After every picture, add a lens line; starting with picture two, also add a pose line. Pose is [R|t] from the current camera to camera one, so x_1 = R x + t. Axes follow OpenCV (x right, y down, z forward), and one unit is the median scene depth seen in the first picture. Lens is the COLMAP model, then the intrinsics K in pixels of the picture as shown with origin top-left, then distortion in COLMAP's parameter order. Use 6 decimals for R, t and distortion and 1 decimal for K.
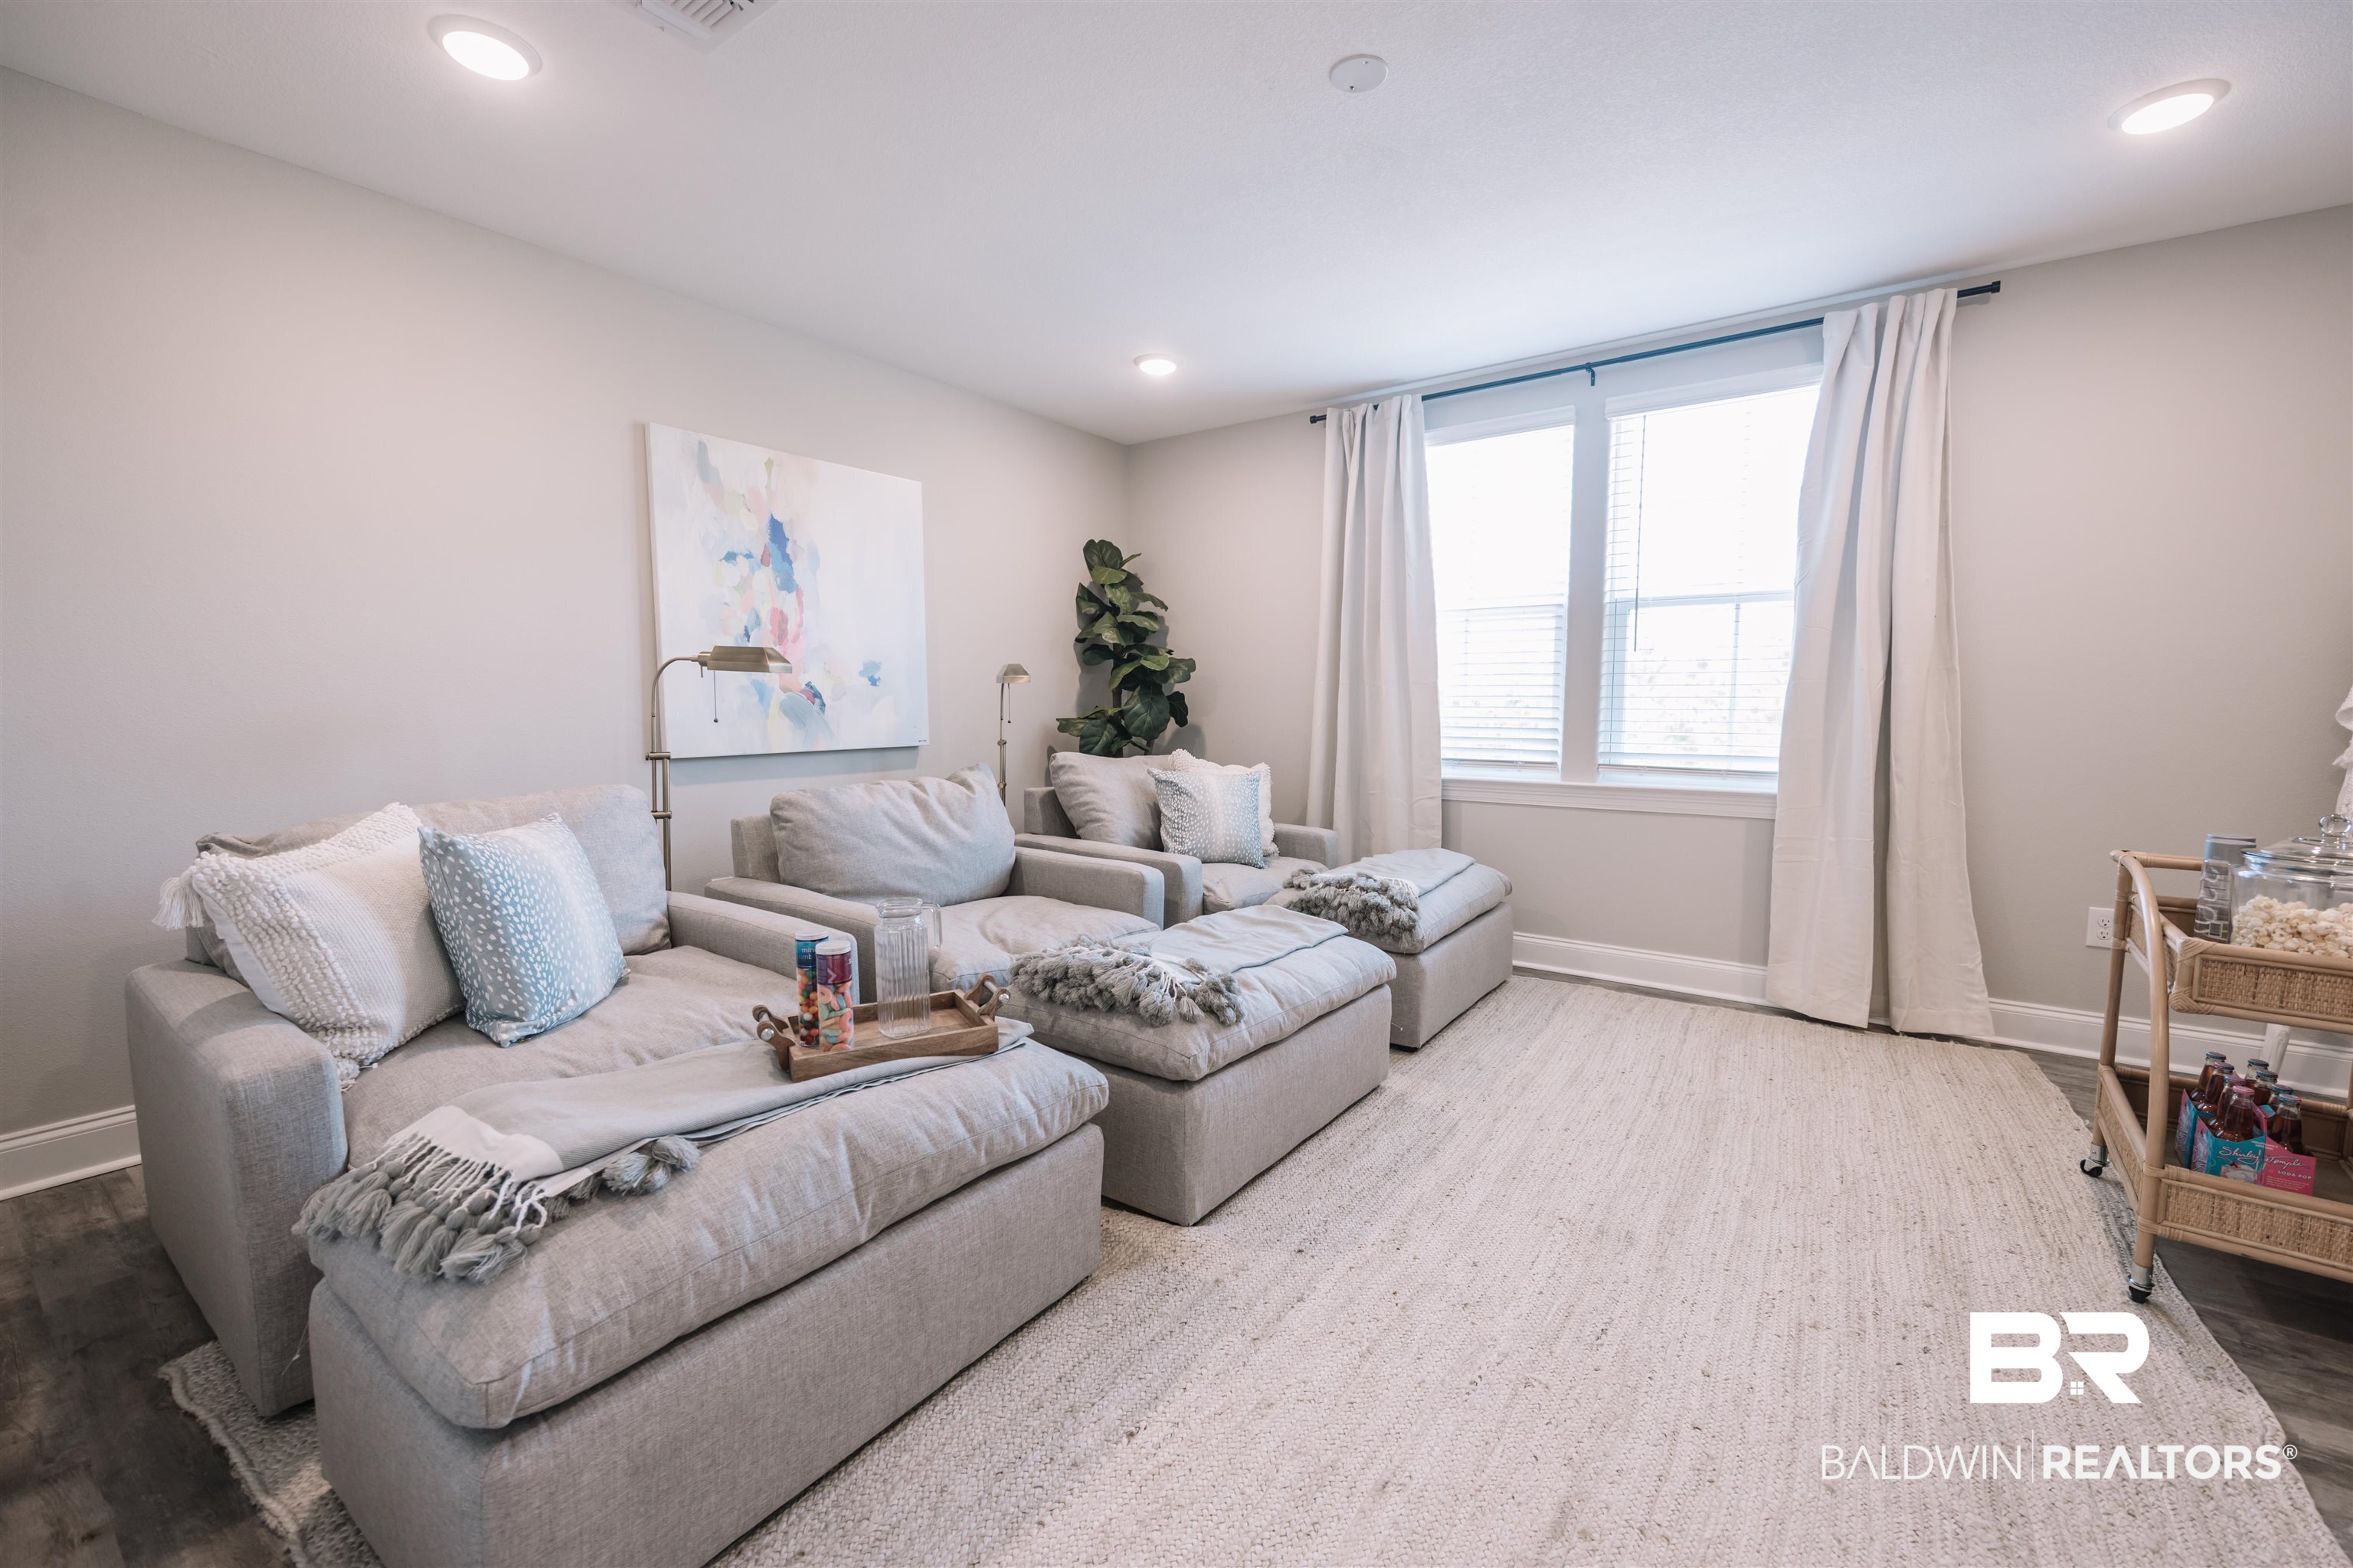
lens RADIAL K [[943.2, 0, 1176.5], [0, 943.2, 784.0], [0, 0, 1]] dist [-0.001152, 0.000227]
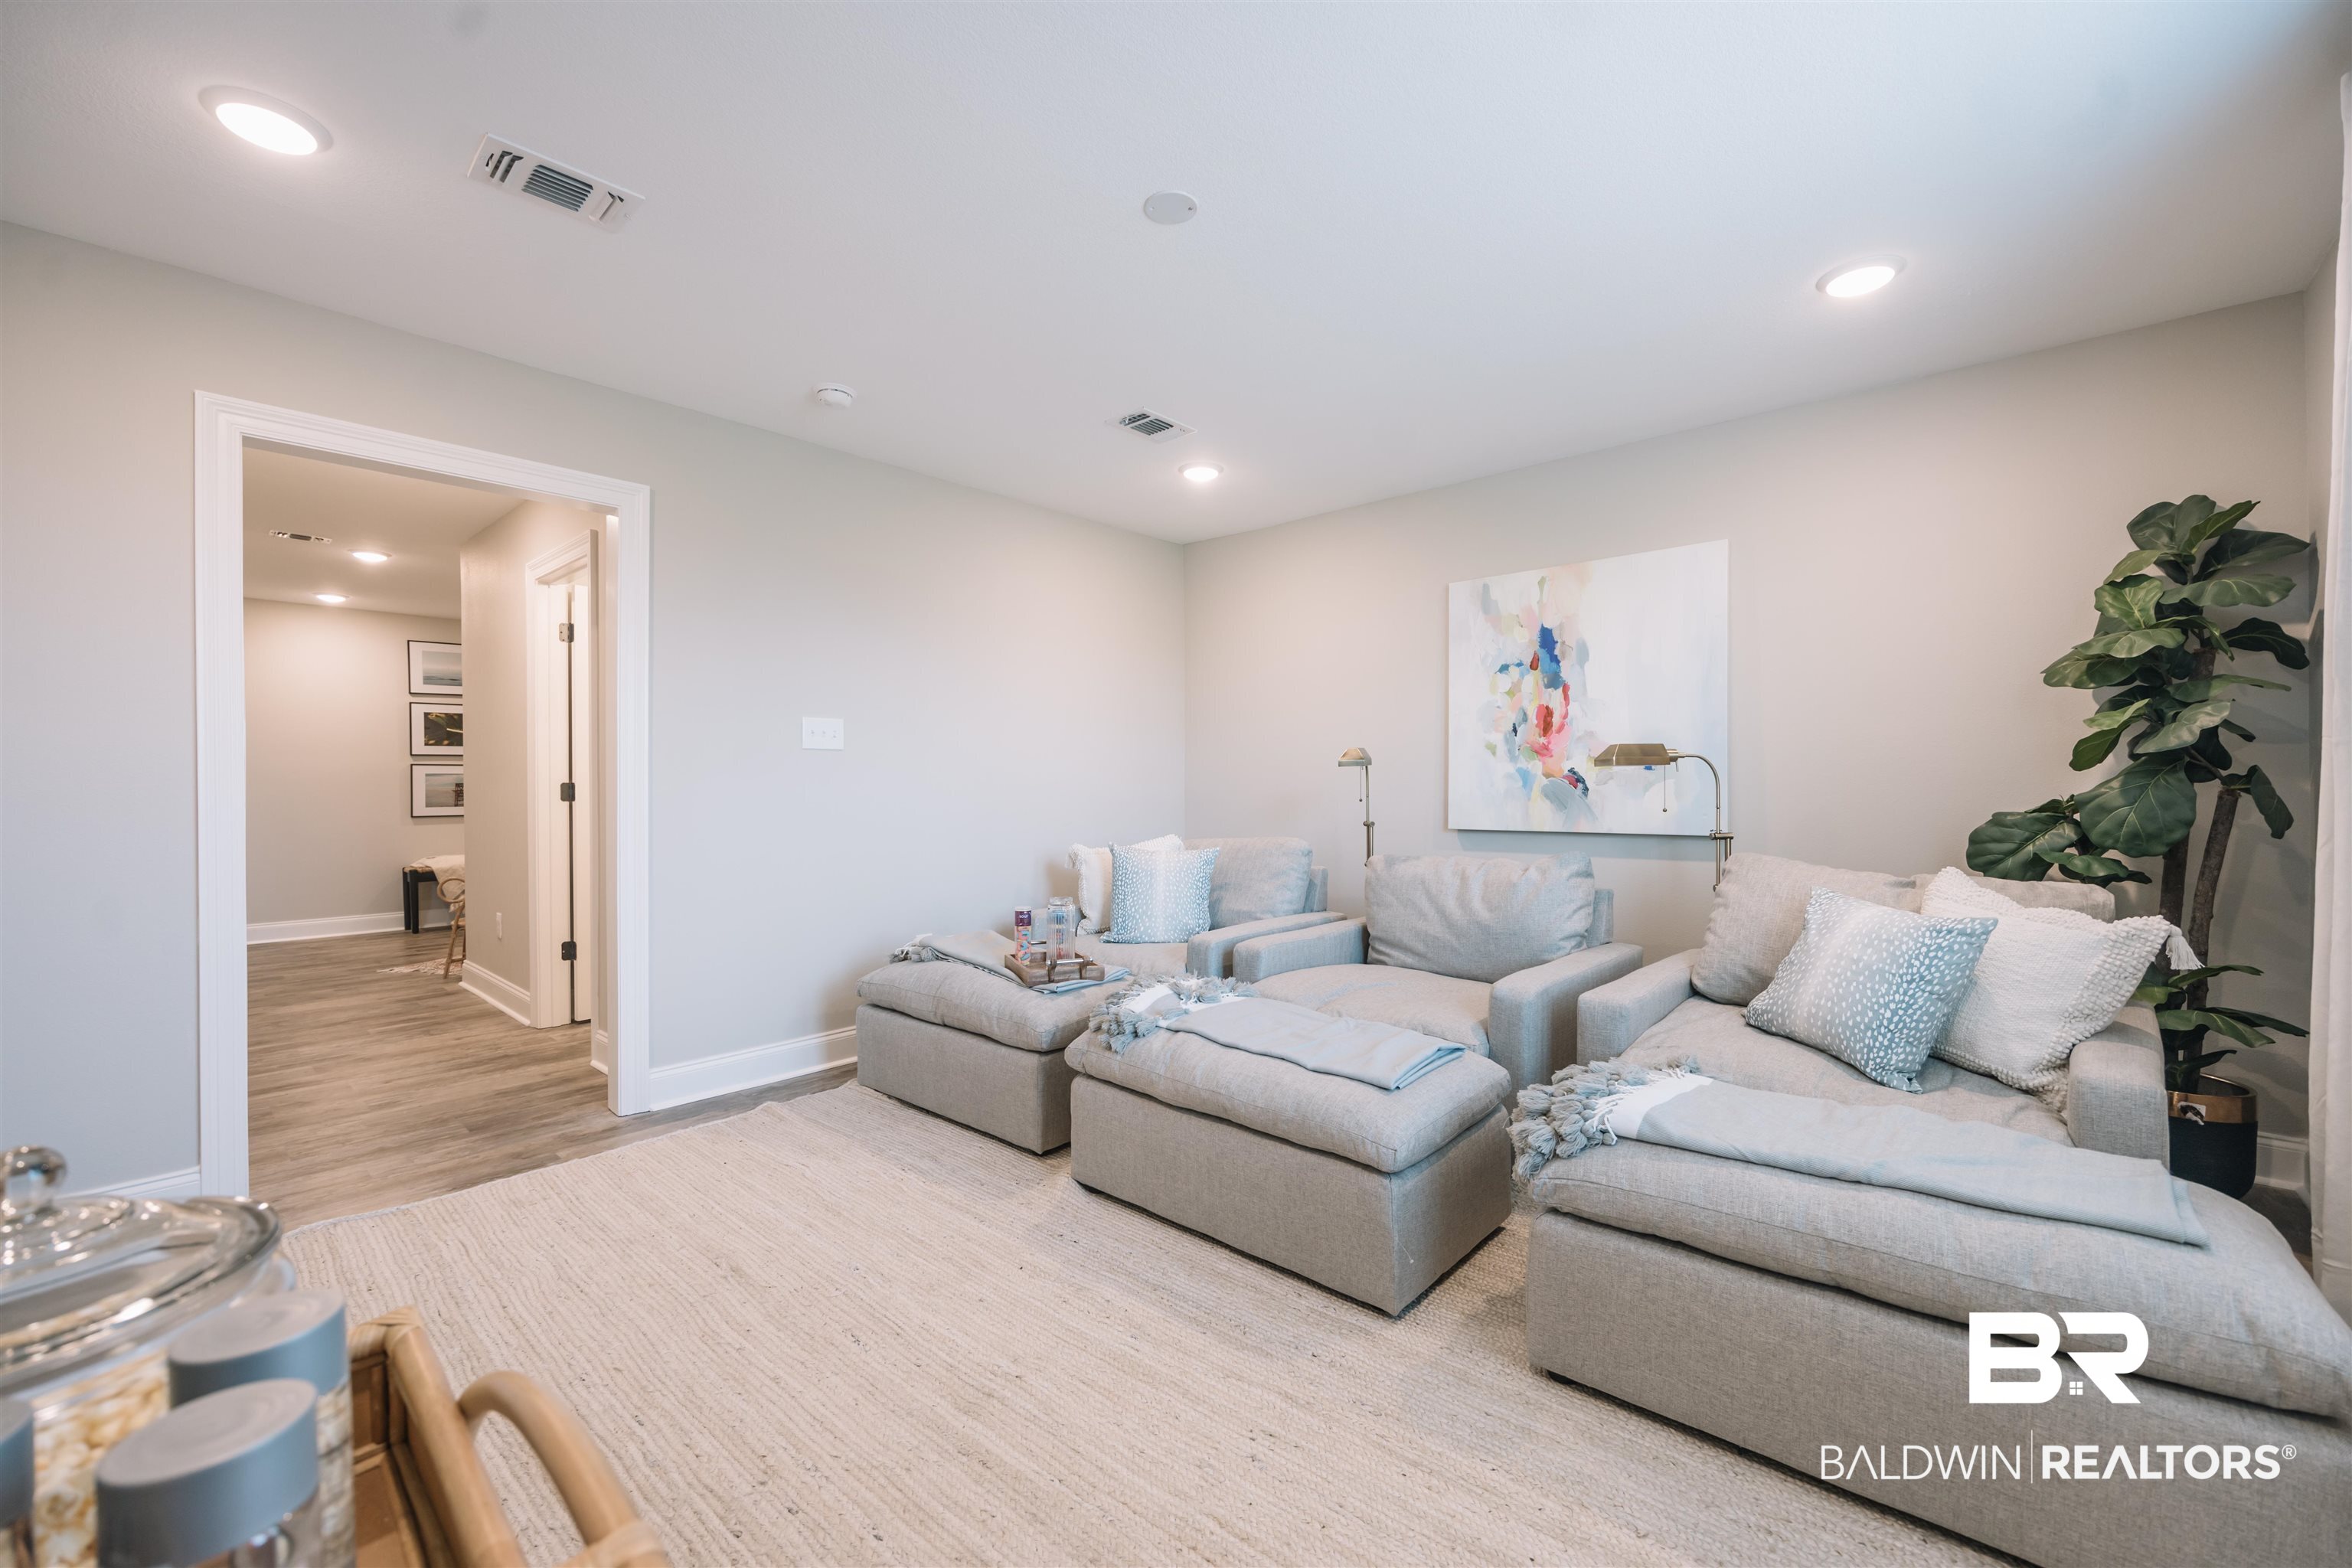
lens RADIAL K [[940.2, 0, 1205.8], [0, 940.2, 781.1], [0, 0, 1]] dist [-0.002080, 0.000002]
pose [[-0.075117, -0.003728, -0.997168, 0.732713], [-0.083460, 0.996508, 0.002561, -0.062413], [0.993676, 0.083416, -0.075165, 0.681539]]
